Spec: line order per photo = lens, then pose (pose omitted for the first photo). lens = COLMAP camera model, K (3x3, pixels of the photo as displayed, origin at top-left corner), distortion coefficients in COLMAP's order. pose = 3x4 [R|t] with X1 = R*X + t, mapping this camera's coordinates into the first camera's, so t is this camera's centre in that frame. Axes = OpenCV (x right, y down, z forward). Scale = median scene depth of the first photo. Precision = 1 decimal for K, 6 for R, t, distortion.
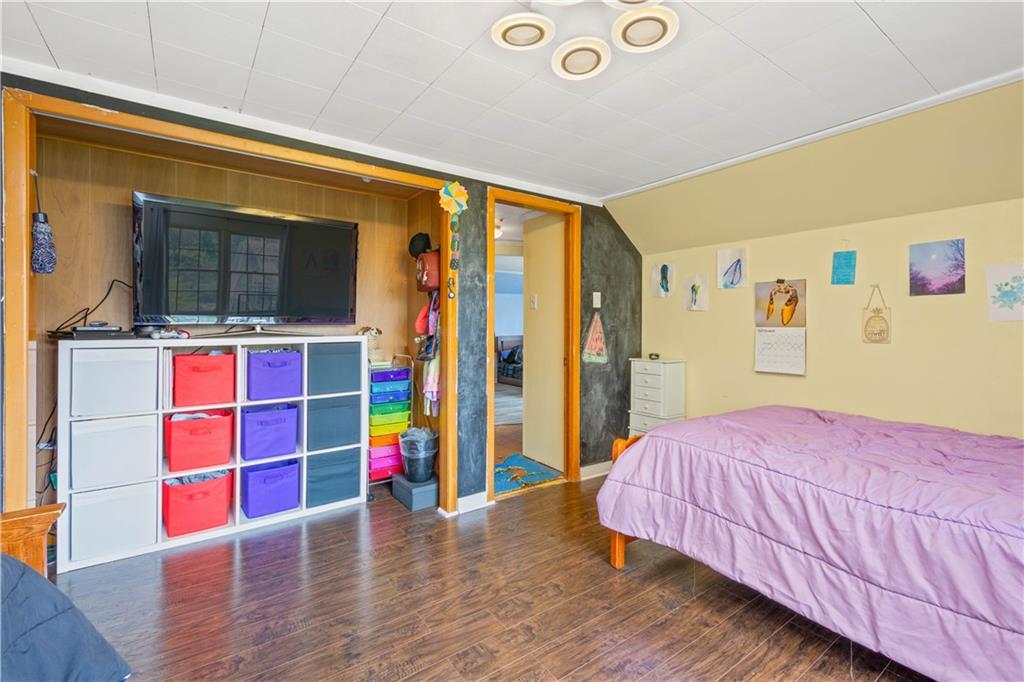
lens RADIAL K [[450.1, 0, 510.0], [0, 450.1, 333.4], [0, 0, 1]] dist [0.004687, -0.001980]
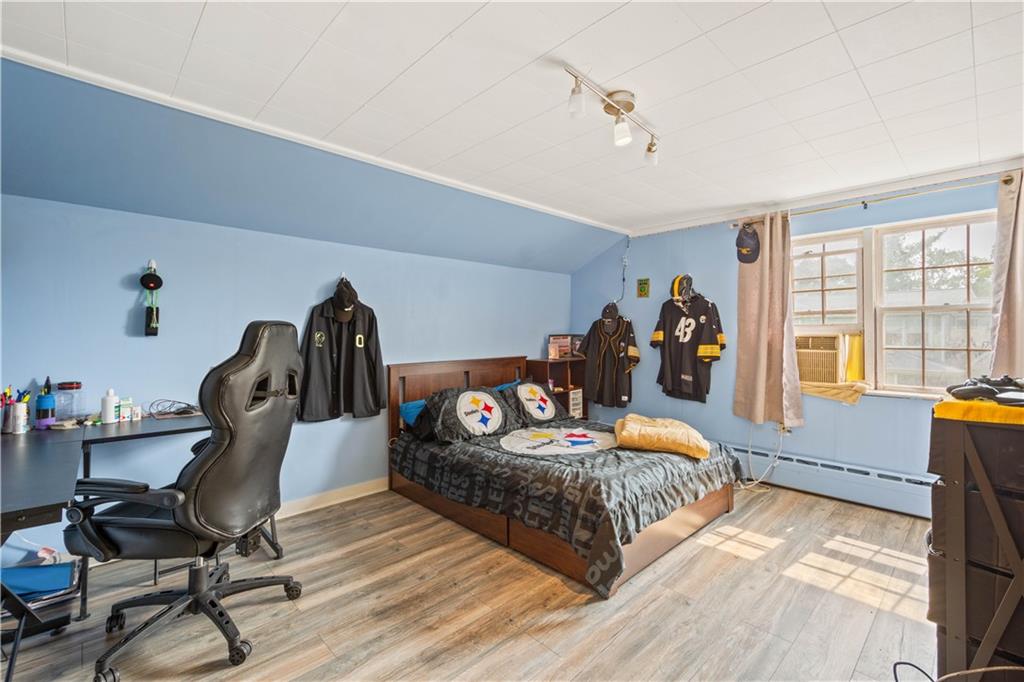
lens RADIAL K [[450.1, 0, 512.8], [0, 450.1, 337.5], [0, 0, 1]] dist [0.004687, -0.001980]
pose [[0.990714, -0.001820, 0.135951, 0.023314], [0.002359, 0.999990, -0.003799, -0.014523], [-0.135943, 0.004085, 0.990708, 0.625921]]
